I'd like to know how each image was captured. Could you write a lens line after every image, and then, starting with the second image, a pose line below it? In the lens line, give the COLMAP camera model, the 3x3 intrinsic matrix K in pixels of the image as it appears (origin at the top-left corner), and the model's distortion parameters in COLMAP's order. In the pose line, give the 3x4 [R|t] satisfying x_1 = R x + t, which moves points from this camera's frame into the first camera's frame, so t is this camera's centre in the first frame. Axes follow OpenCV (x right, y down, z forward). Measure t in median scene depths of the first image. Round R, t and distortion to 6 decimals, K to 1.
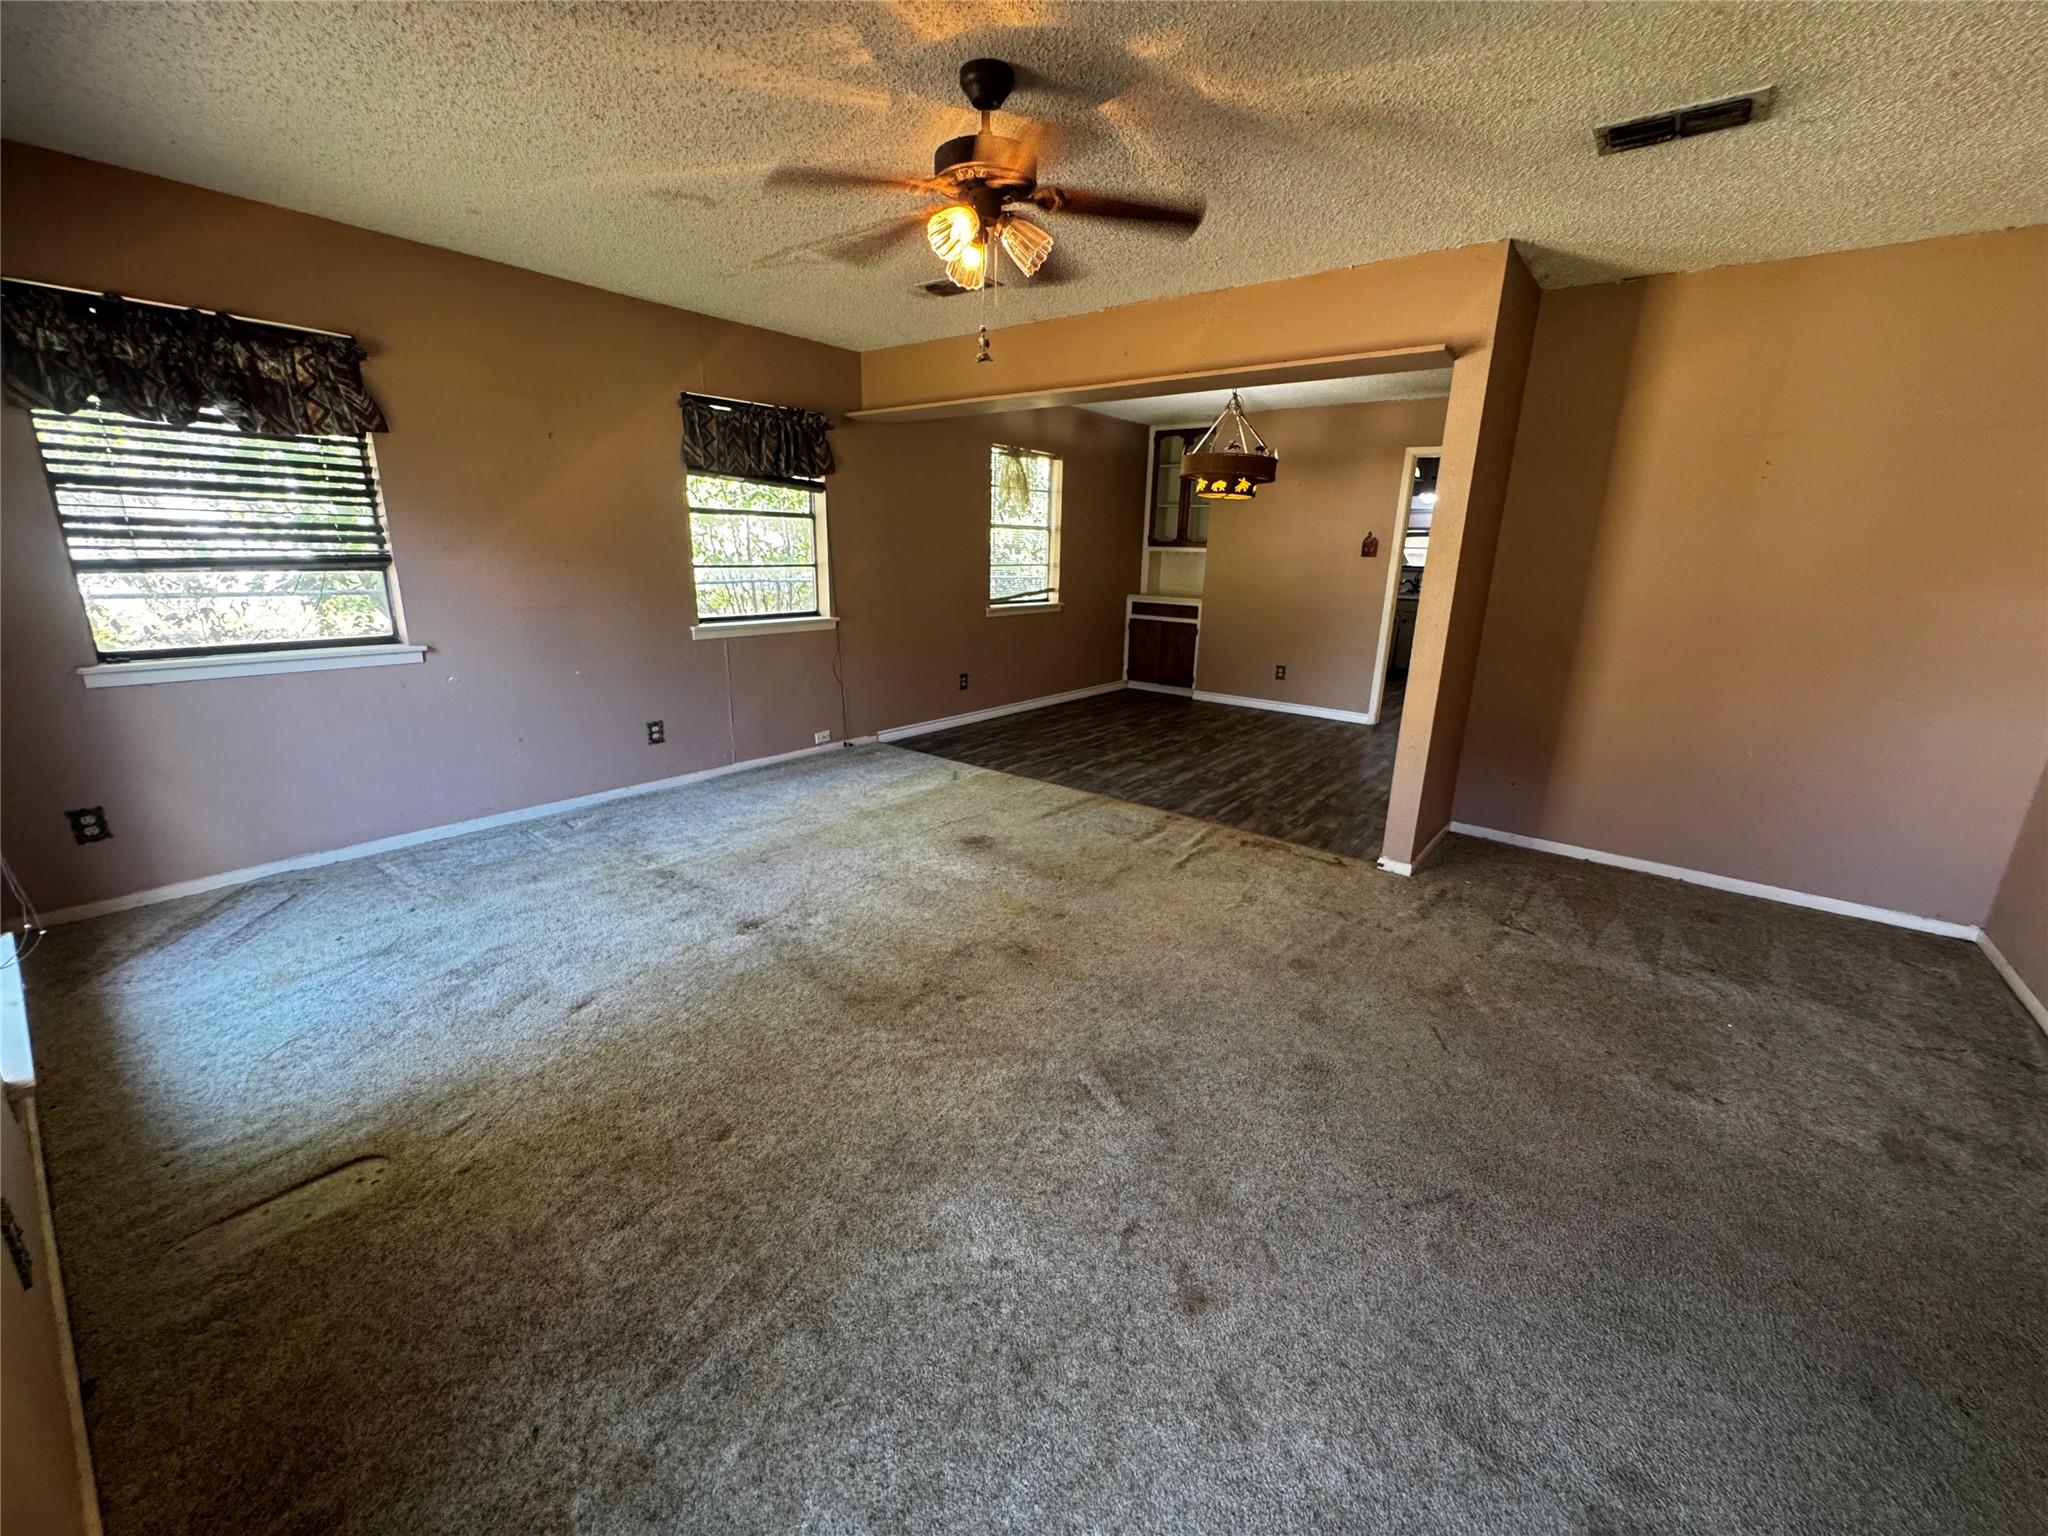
lens RADIAL K [[816.2, 0, 1022.3], [0, 816.2, 768.2], [0, 0, 1]] dist [-0.003463, 0.000567]
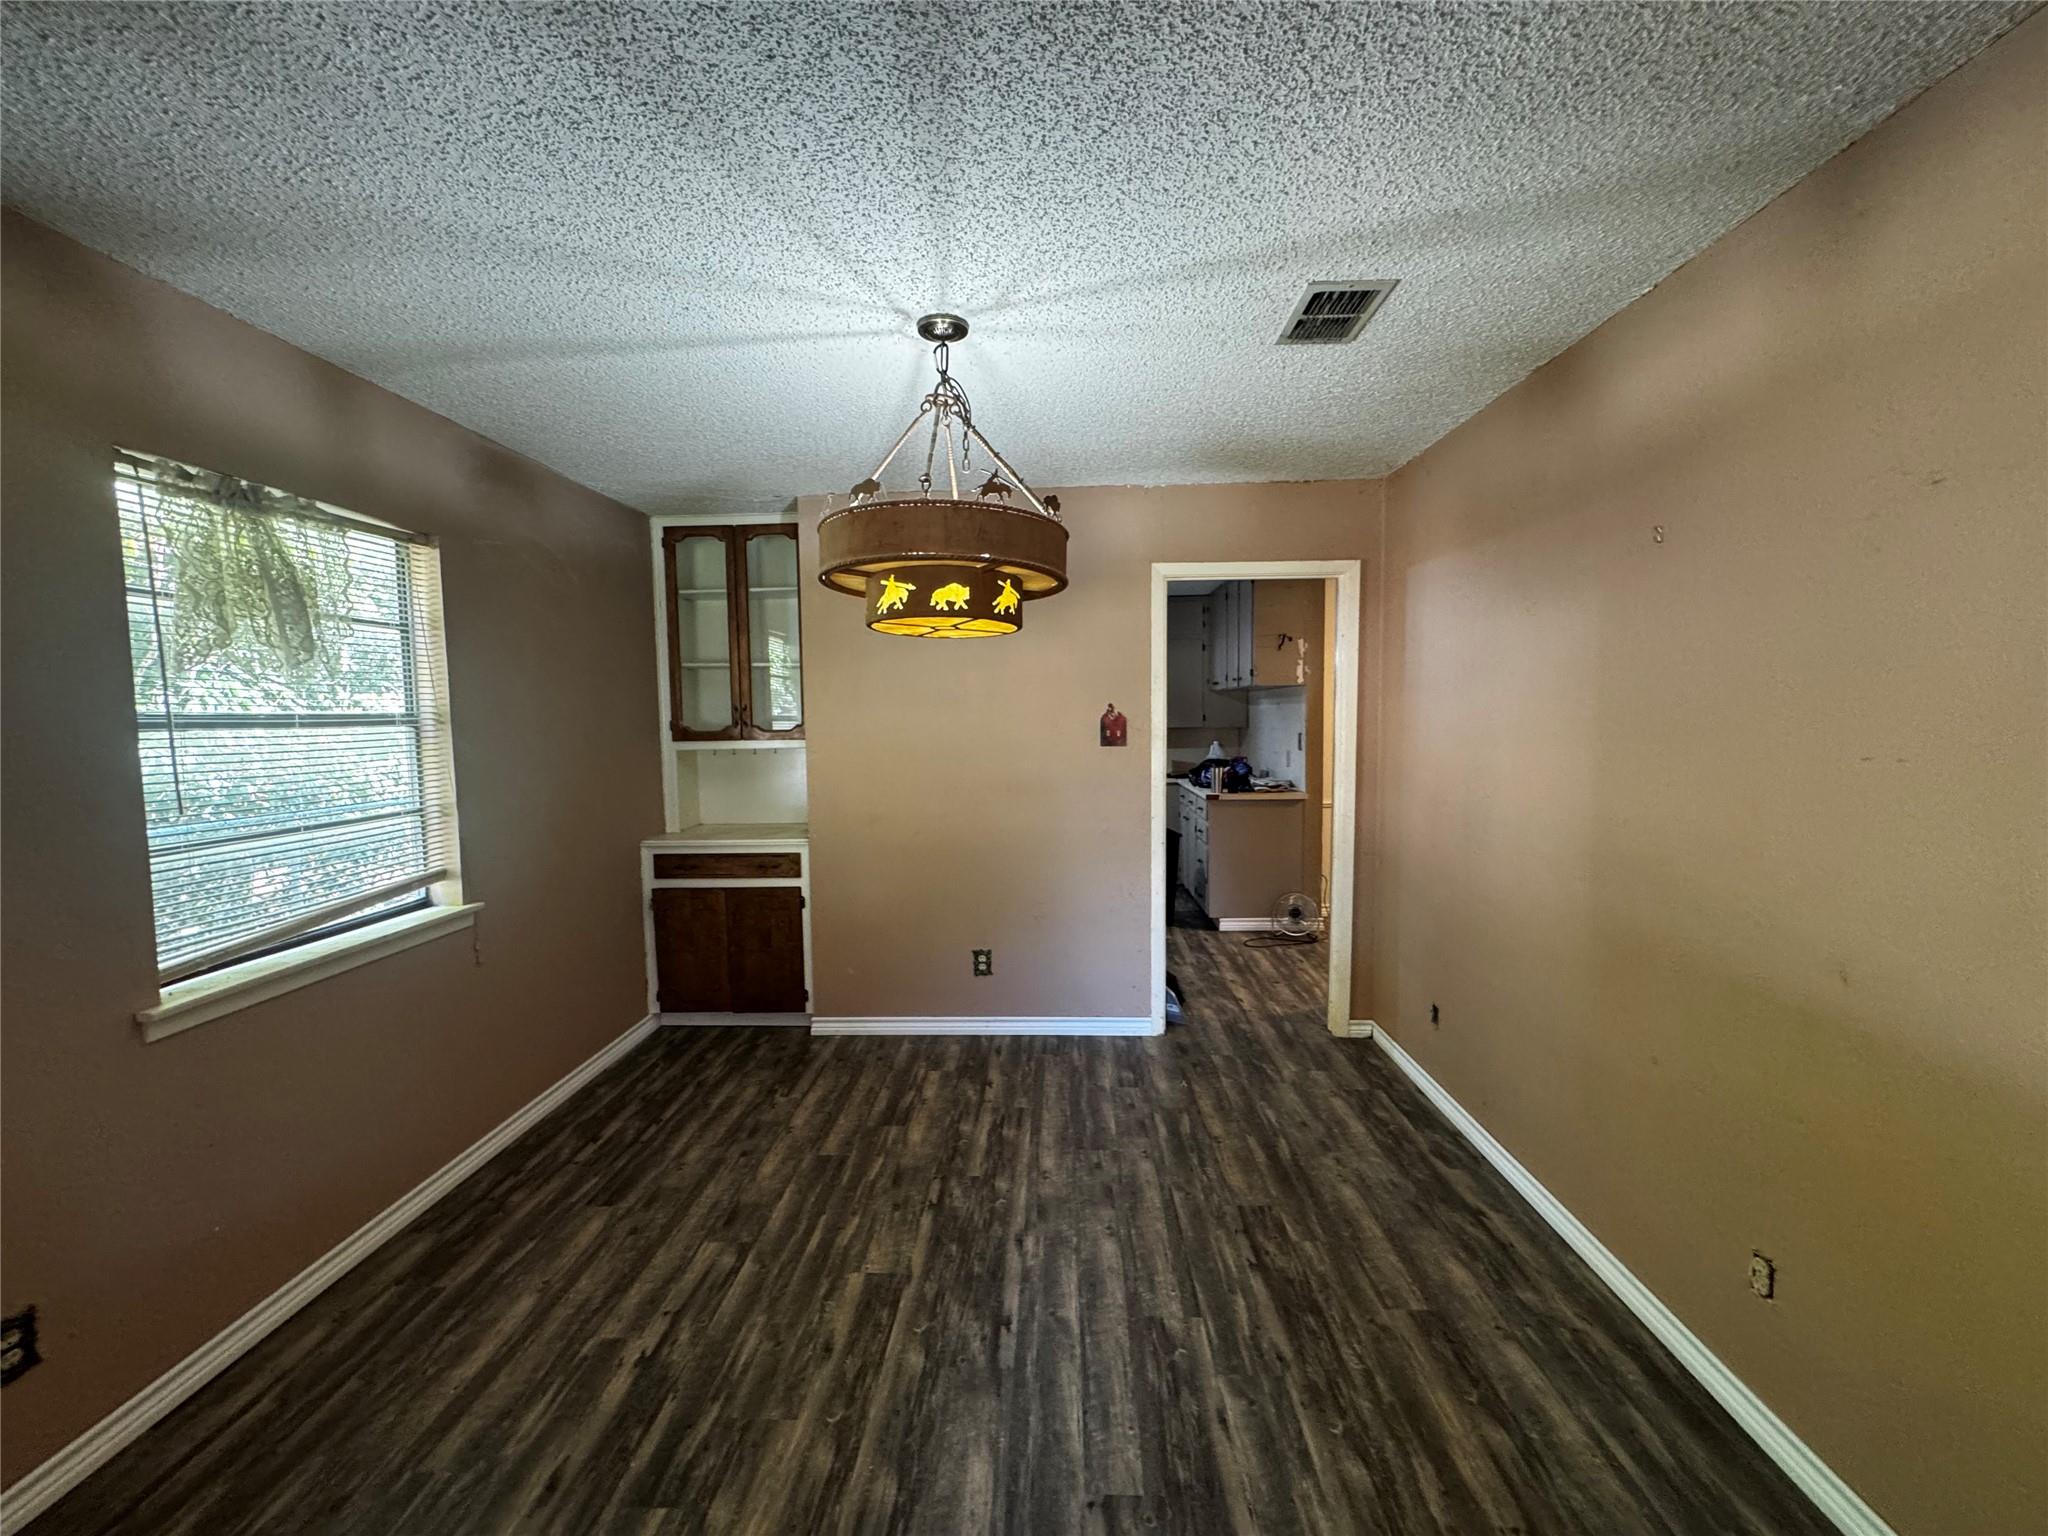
lens RADIAL K [[816.2, 0, 1022.3], [0, 816.2, 768.2], [0, 0, 1]] dist [-0.003463, 0.000567]
pose [[0.811655, -0.076403, 0.579119, 0.091260], [0.188217, 0.972741, -0.135460, -0.369197], [-0.552983, 0.218947, 0.803911, 1.200229]]
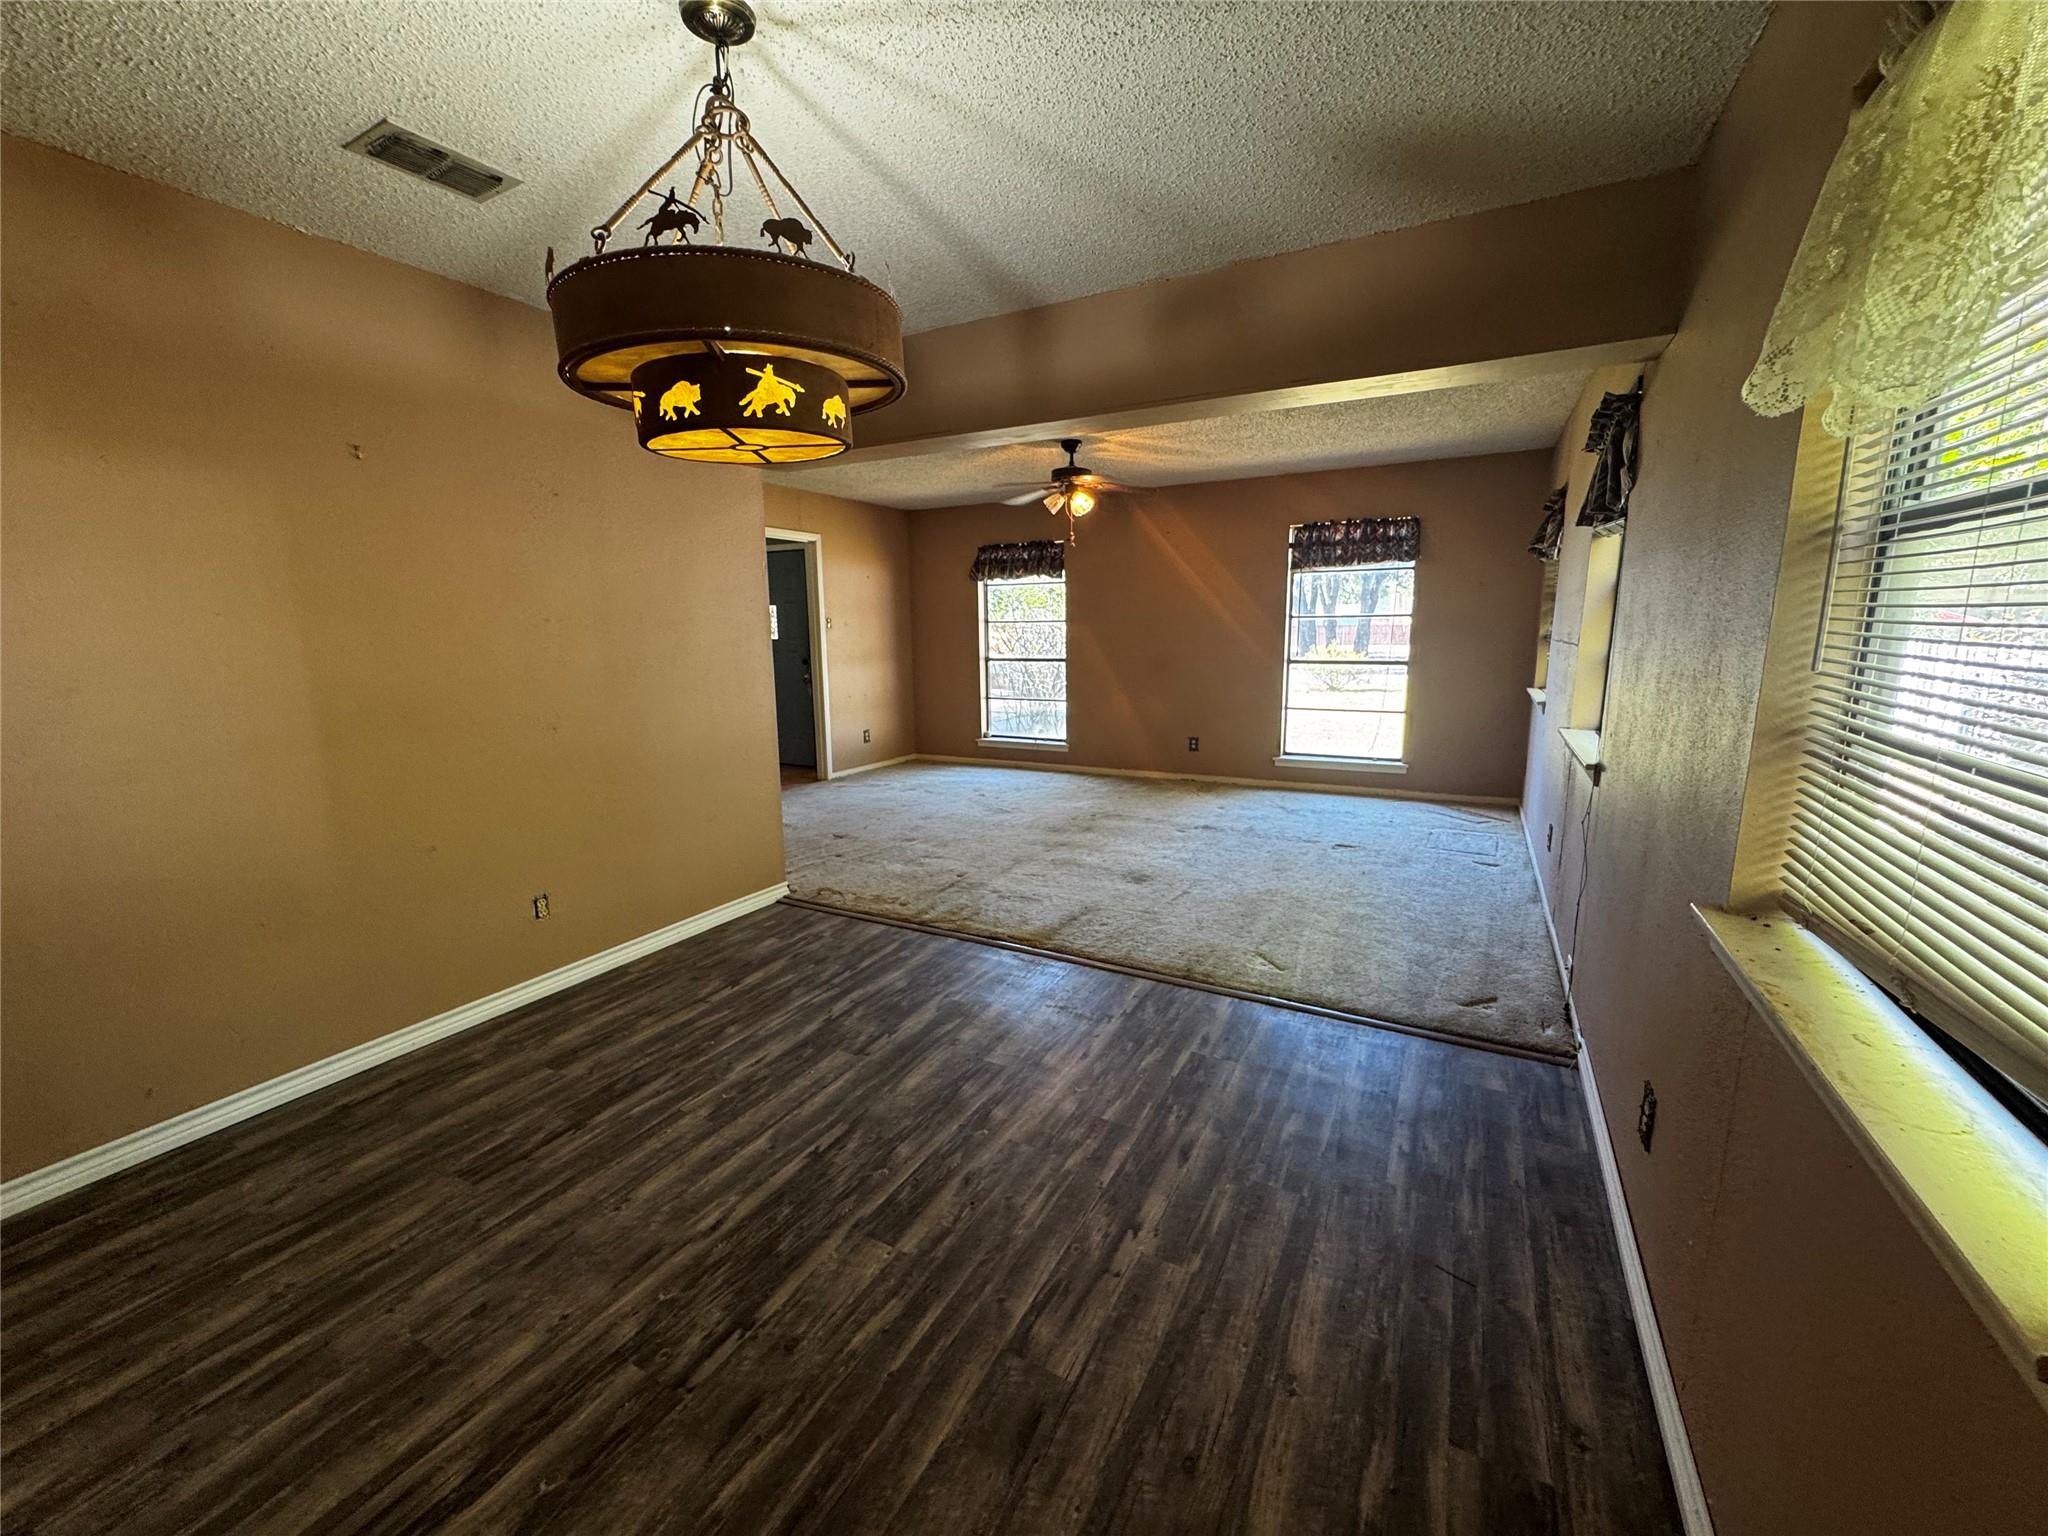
lens RADIAL K [[816.2, 0, 1022.3], [0, 816.2, 768.2], [0, 0, 1]] dist [-0.003463, 0.000567]
pose [[-0.984819, 0.017417, -0.172707, 0.356807], [-0.058625, 0.903117, 0.425374, -0.626779], [0.163383, 0.429041, -0.888386, 2.307978]]
